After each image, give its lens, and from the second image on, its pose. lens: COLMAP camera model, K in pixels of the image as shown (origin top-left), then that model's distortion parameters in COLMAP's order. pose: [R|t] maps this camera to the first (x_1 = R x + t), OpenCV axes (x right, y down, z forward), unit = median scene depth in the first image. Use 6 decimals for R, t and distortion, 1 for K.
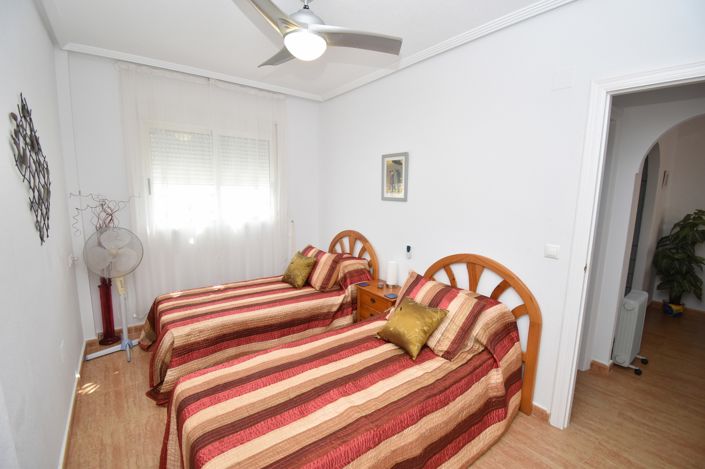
lens RADIAL K [[308.1, 0, 354.2], [0, 308.1, 233.8], [0, 0, 1]] dist [0.017380, -0.022908]
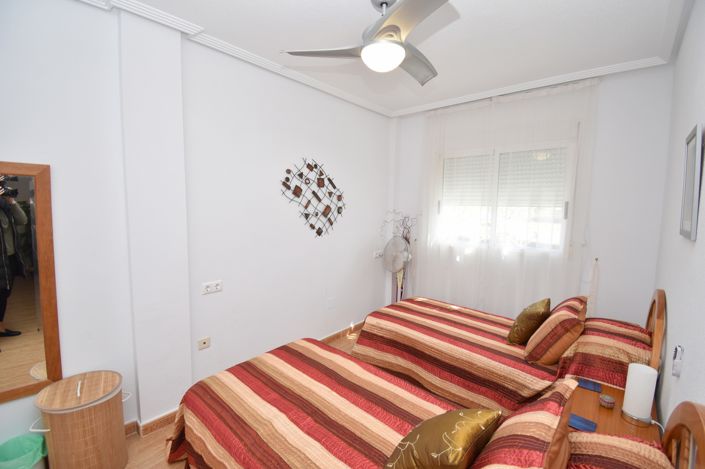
lens RADIAL K [[308.1, 0, 354.2], [0, 308.1, 233.8], [0, 0, 1]] dist [0.017380, -0.022908]
pose [[0.205750, 0.084398, -0.974958, 0.482476], [-0.150624, 0.987133, 0.053665, -0.071468], [0.966943, 0.135811, 0.215815, 0.473124]]
